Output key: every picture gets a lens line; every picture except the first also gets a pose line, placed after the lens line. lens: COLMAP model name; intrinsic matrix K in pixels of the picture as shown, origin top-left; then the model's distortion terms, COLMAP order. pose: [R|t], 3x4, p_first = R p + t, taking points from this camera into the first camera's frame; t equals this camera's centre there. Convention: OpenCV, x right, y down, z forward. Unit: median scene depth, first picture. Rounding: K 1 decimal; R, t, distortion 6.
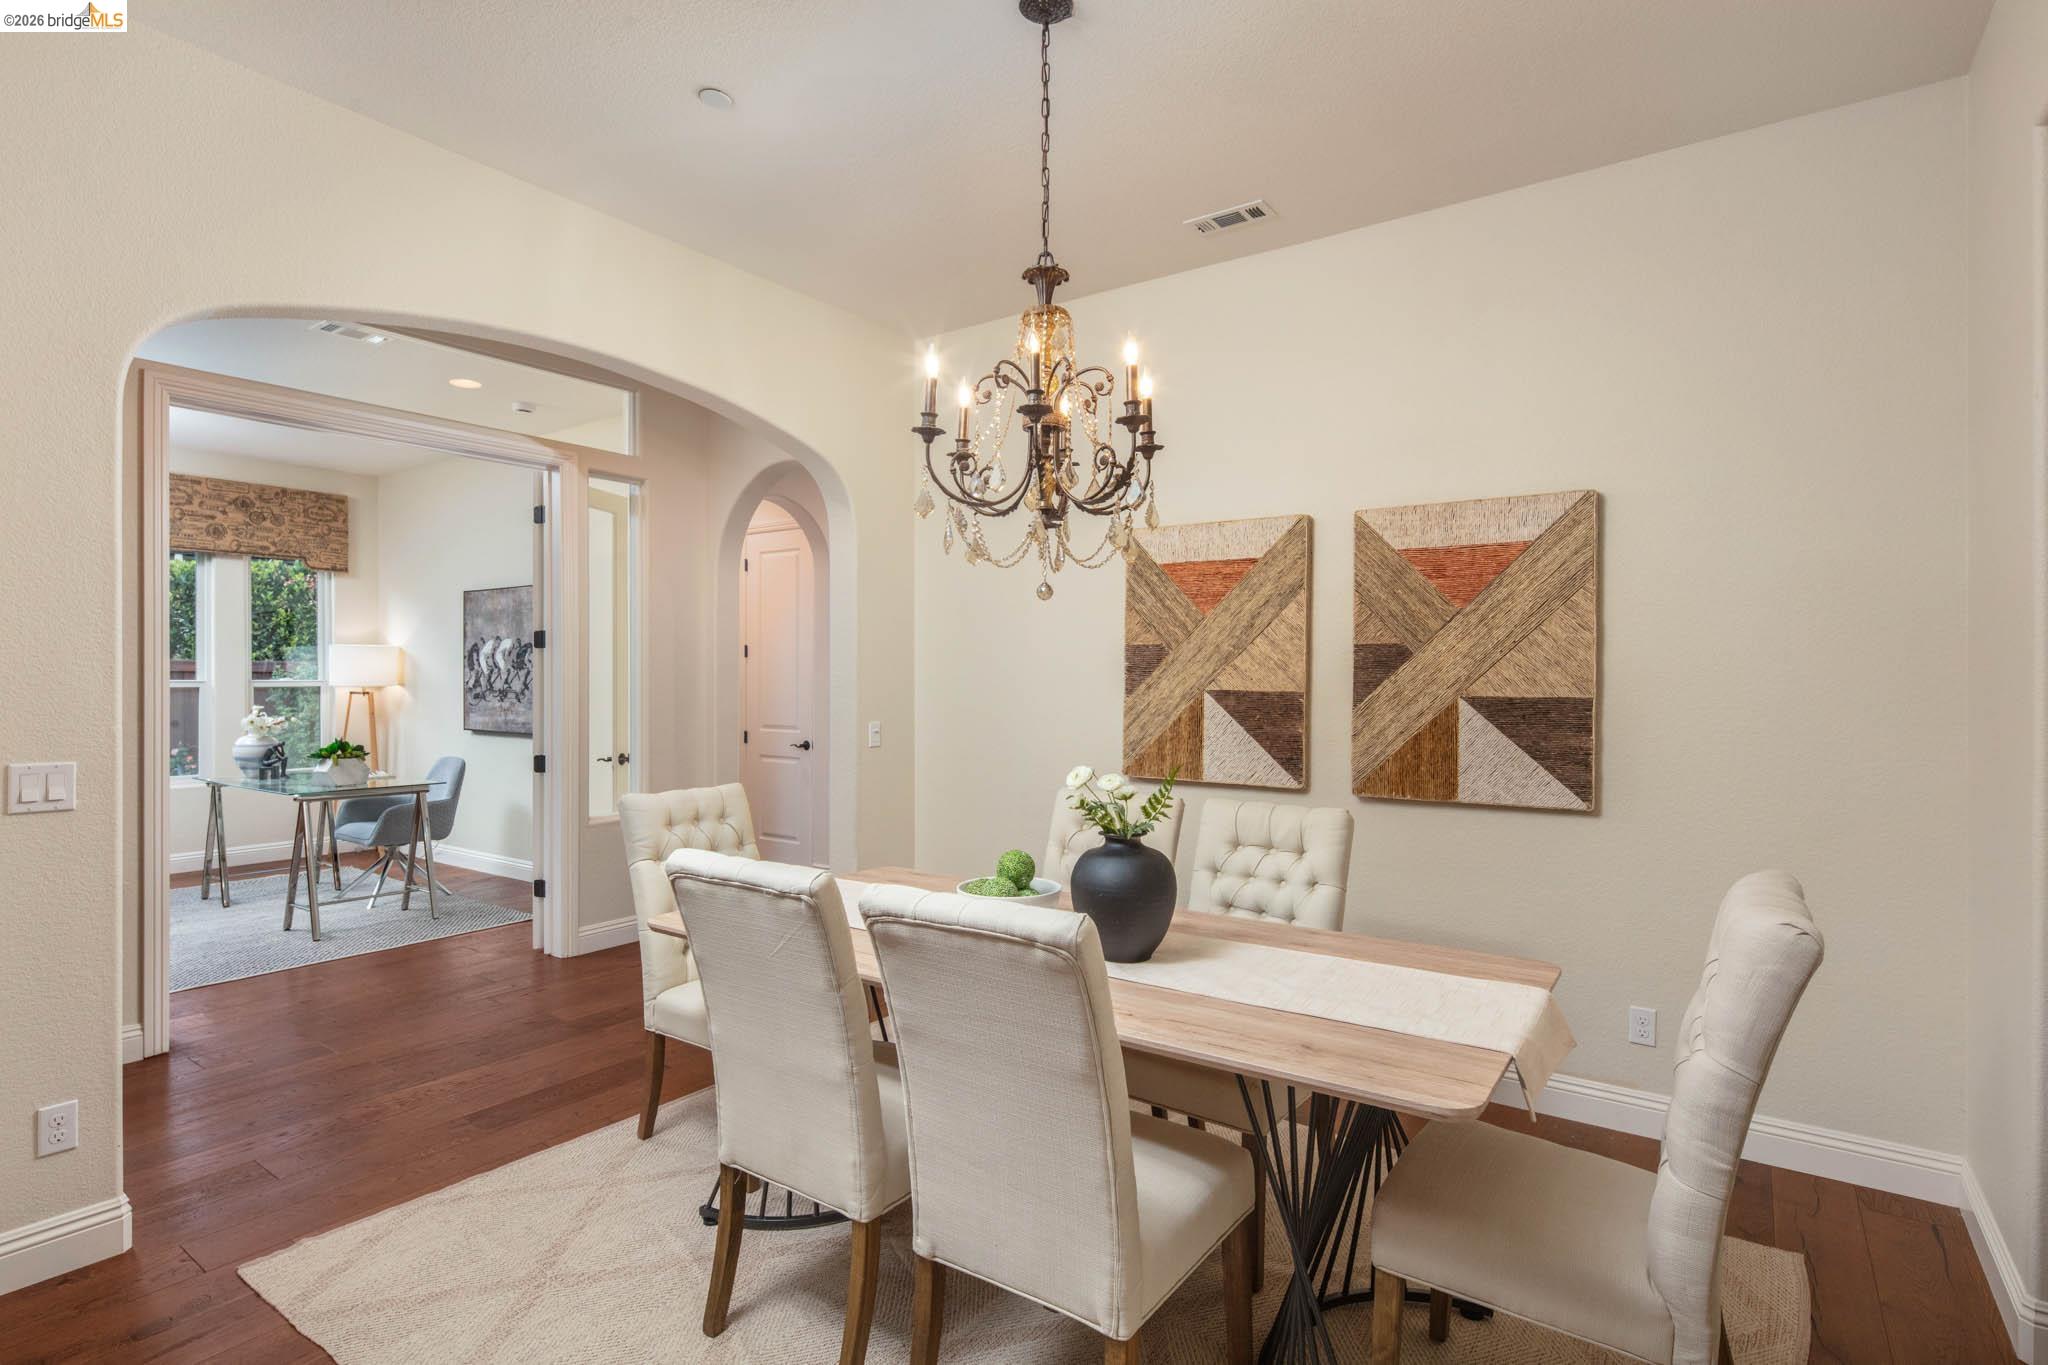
lens RADIAL K [[992.7, 0, 1024.0], [0, 992.7, 682.5], [0, 0, 1]] dist [0.004094, 0.000341]
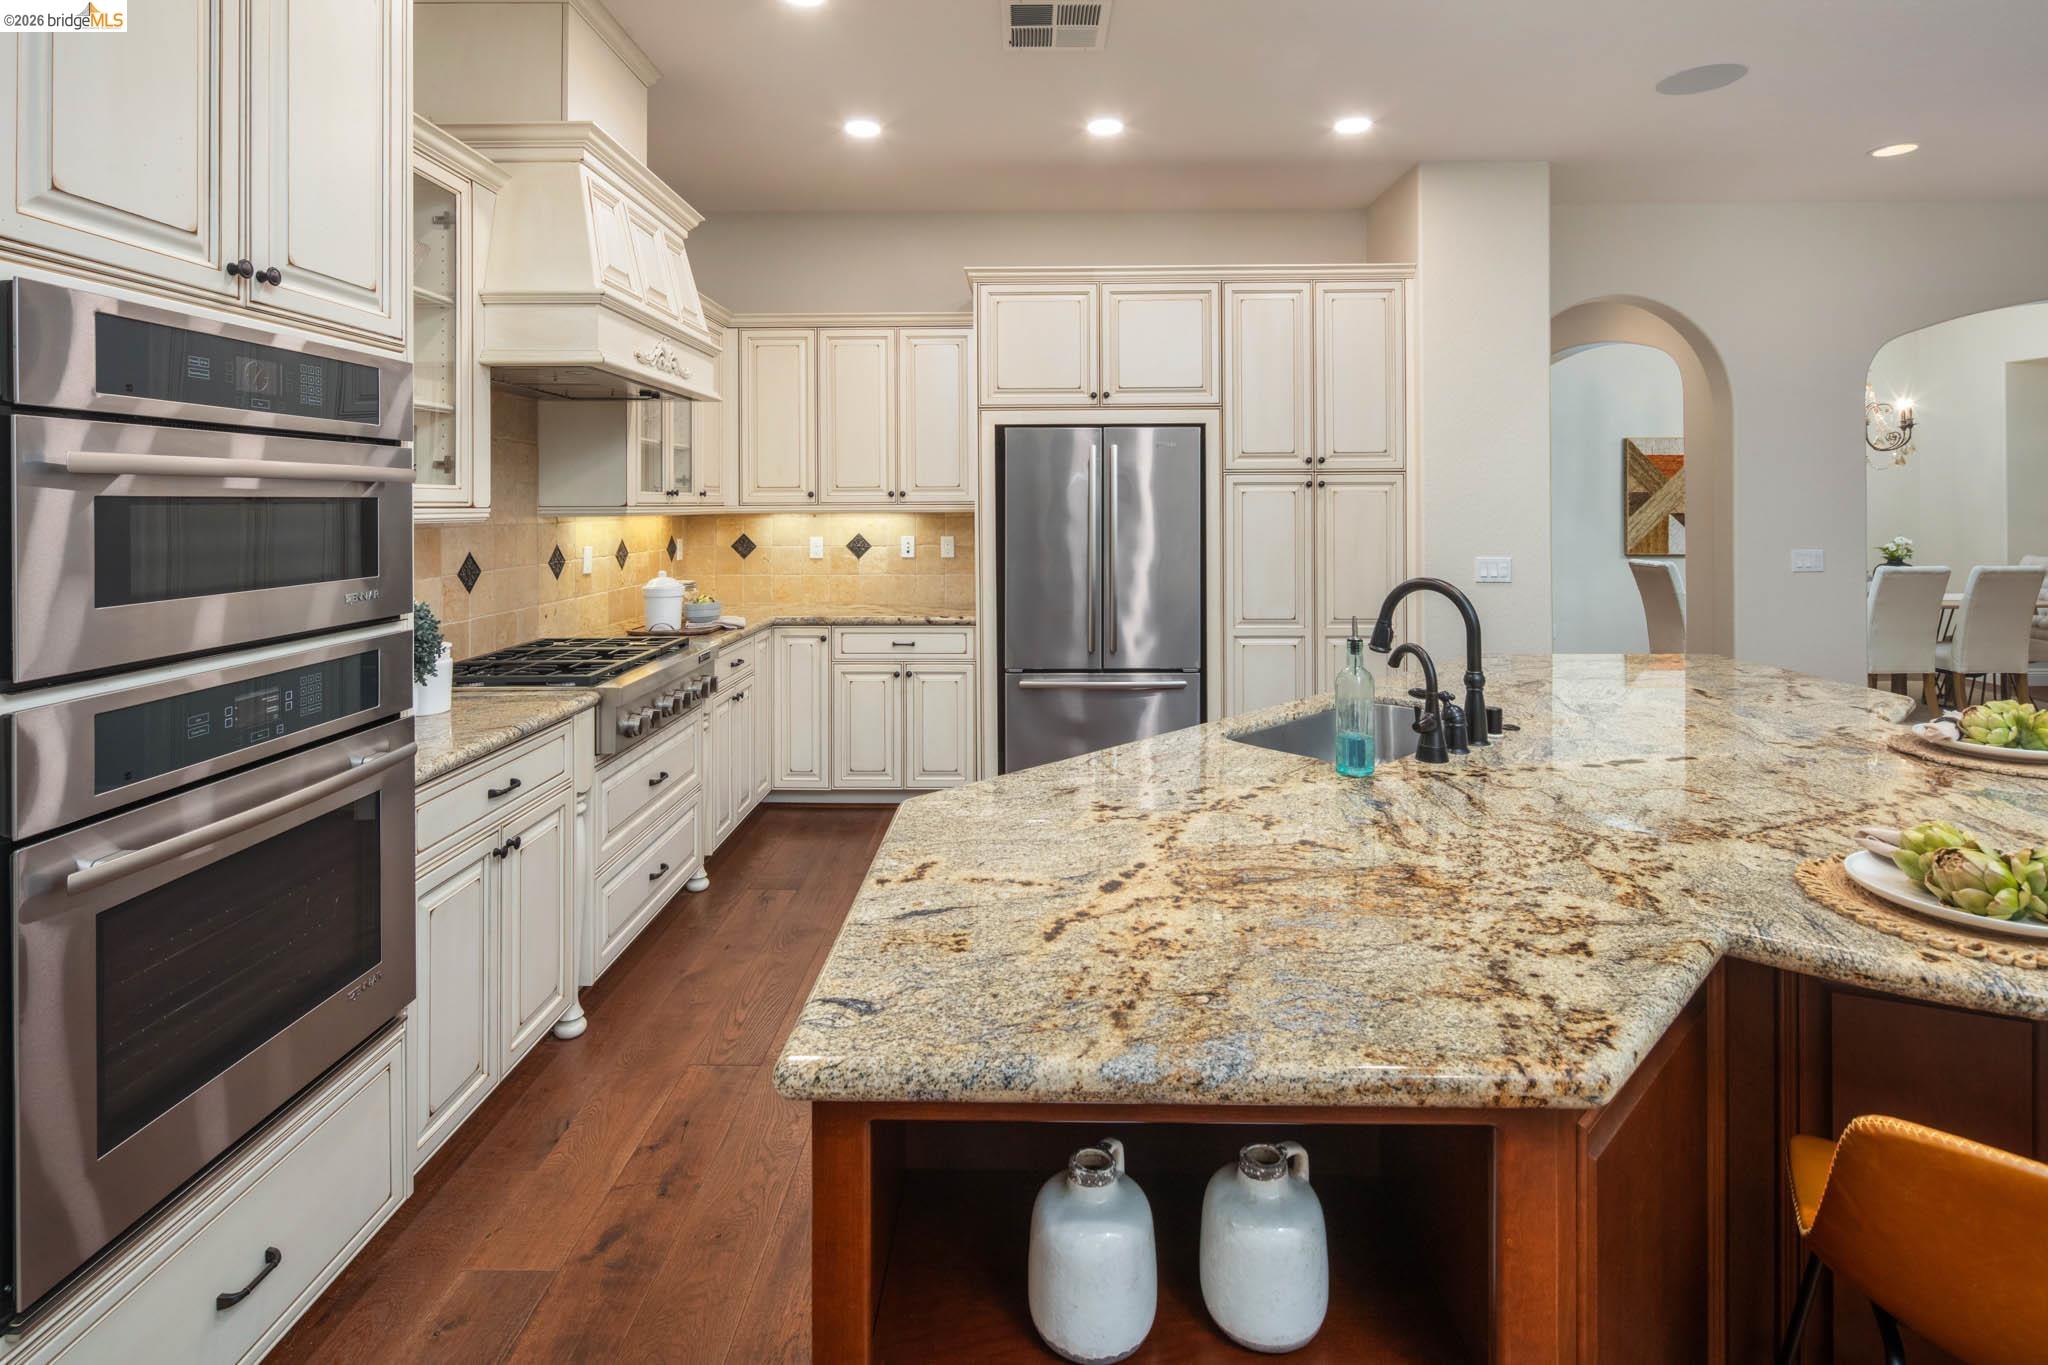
lens RADIAL K [[1003.7, 0, 1022.2], [0, 1003.7, 498.2], [0, 0, 1]] dist [0.000862, 0.000368]
pose [[0.822853, -0.003154, 0.568246, -2.531811], [0.007497, 0.999958, -0.005306, -0.026762], [-0.568205, 0.008626, 0.822842, -0.027552]]
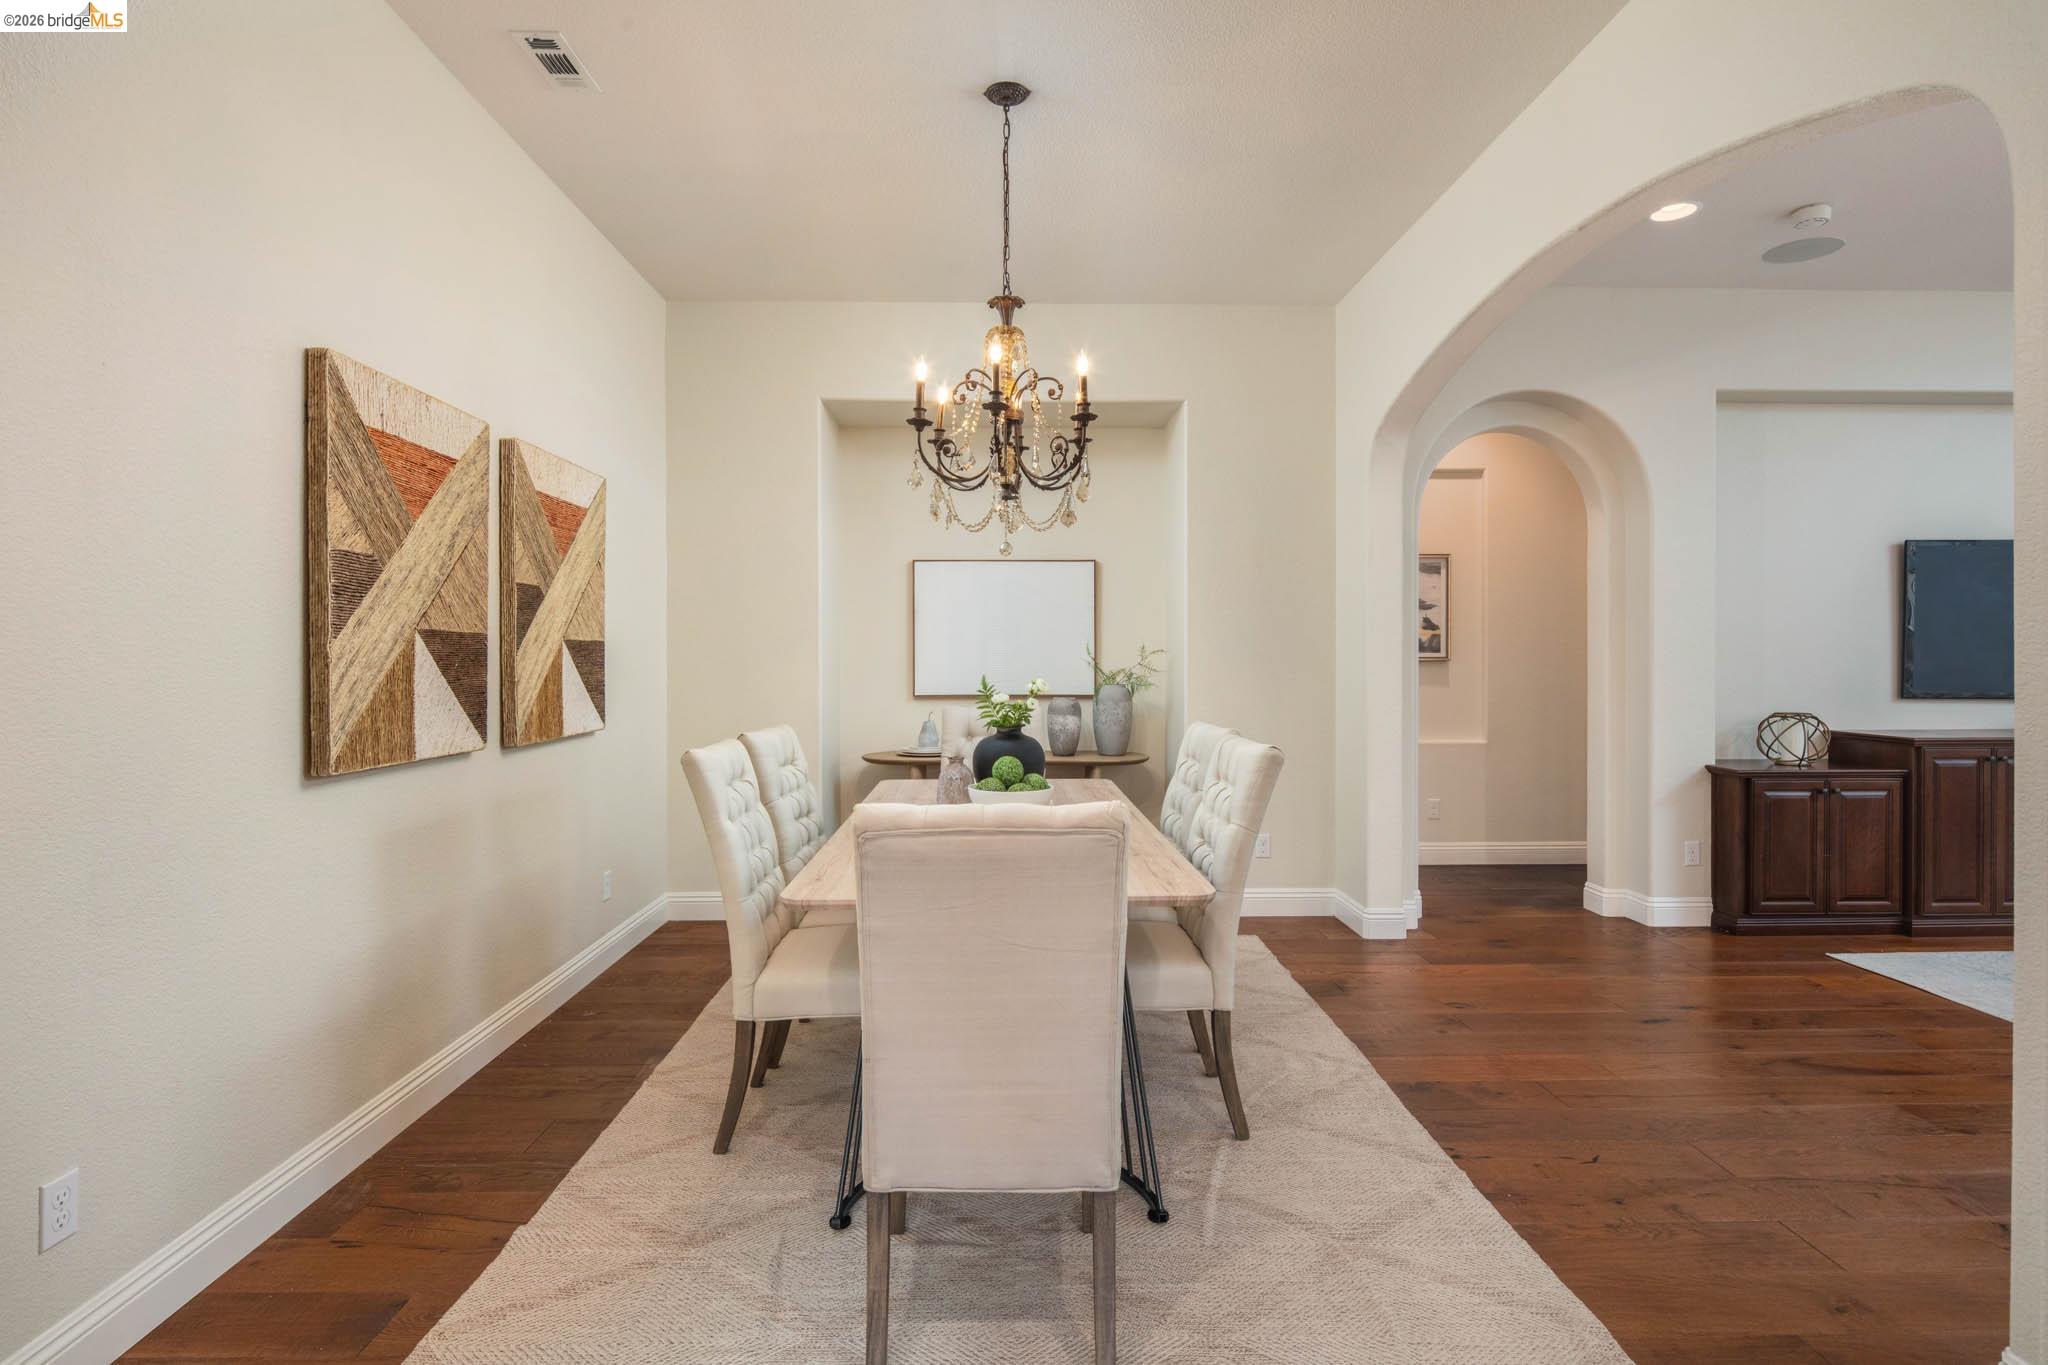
lens RADIAL K [[1006.6, 0, 1015.3], [0, 1006.6, 662.7], [0, 0, 1]] dist [0.000249, -0.000034]
pose [[-0.598649, -0.006602, 0.800984, -0.699506], [0.002288, 0.999948, 0.009952, 0.027634], [-0.801008, 0.007791, -0.598602, 1.200855]]
